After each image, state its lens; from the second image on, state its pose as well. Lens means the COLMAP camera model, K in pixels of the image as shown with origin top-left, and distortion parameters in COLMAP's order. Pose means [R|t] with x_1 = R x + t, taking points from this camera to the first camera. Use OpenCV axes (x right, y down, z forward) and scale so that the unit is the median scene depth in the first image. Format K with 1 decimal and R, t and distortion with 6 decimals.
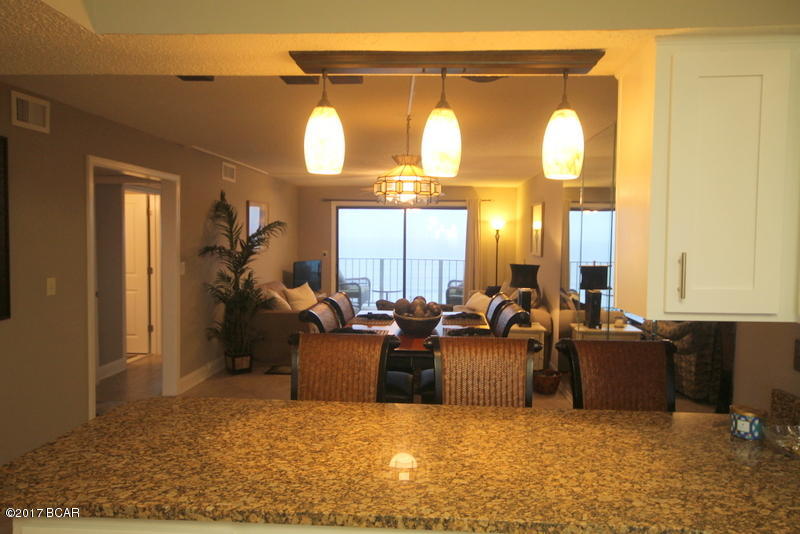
lens RADIAL K [[549.8, 0, 405.6], [0, 549.8, 269.7], [0, 0, 1]] dist [0.011102, 0.006177]
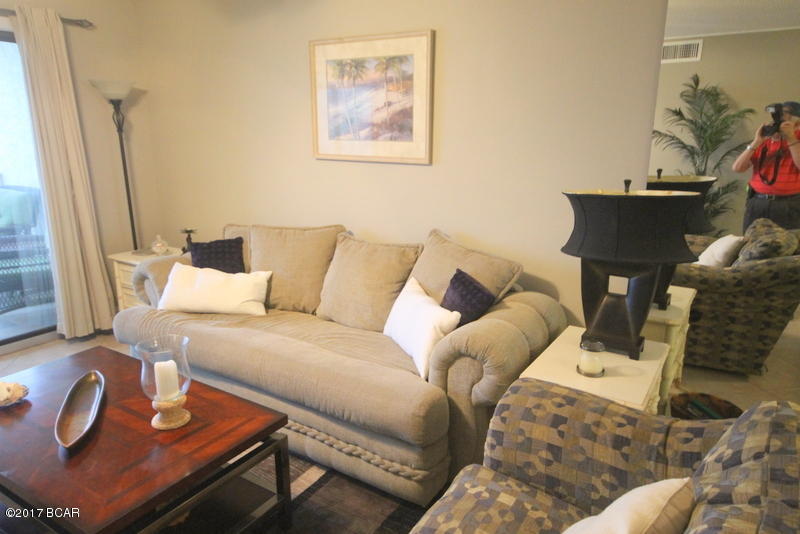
lens RADIAL K [[541.4, 0, 409.6], [0, 541.4, 268.6], [0, 0, 1]] dist [0.003863, 0.005407]
pose [[0.475718, -0.227087, 0.849779, -0.103513], [0.053351, 0.971770, 0.229820, -0.031037], [-0.877978, -0.063993, 0.474404, 0.576648]]
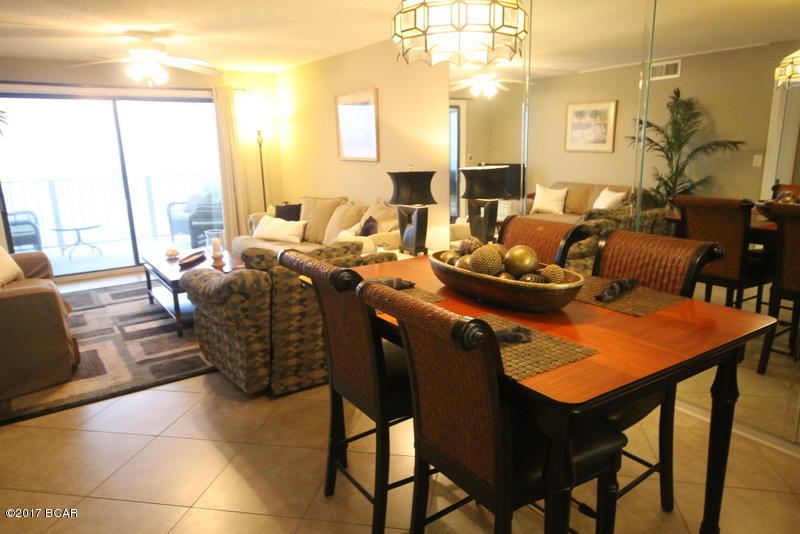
lens RADIAL K [[549.8, 0, 405.6], [0, 549.8, 269.7], [0, 0, 1]] dist [0.011102, 0.006177]
pose [[0.788115, -0.166079, 0.592699, -0.150033], [0.067239, 0.980379, 0.185302, -0.011051], [-0.611844, -0.106187, 0.783818, 0.250498]]
